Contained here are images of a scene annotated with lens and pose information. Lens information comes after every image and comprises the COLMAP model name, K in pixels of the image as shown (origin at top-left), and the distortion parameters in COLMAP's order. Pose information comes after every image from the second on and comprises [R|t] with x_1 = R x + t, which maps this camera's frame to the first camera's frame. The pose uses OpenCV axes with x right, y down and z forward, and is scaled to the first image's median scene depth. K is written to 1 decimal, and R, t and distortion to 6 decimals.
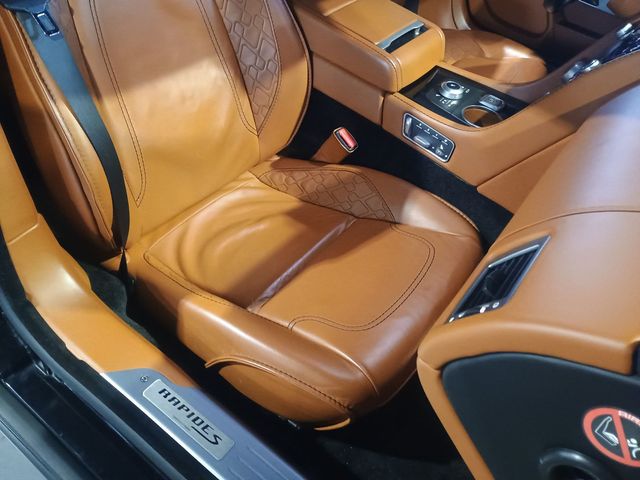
lens RADIAL K [[544.1, 0, 318.0], [0, 544.1, 234.2], [0, 0, 1]] dist [0.046843, -0.048868]
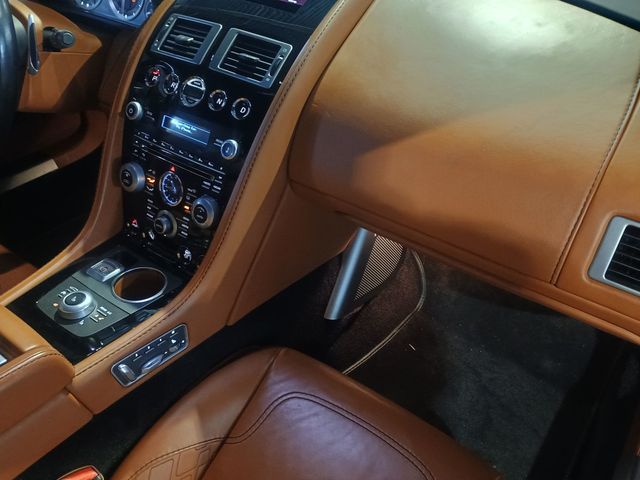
lens RADIAL K [[544.1, 0, 317.8], [0, 544.1, 243.5], [0, 0, 1]] dist [0.046843, -0.048868]
pose [[-0.022449, -0.707815, 0.706042, -0.211476], [0.690552, 0.499700, 0.522912, -0.473568], [-0.722934, 0.499298, 0.477565, 0.417286]]
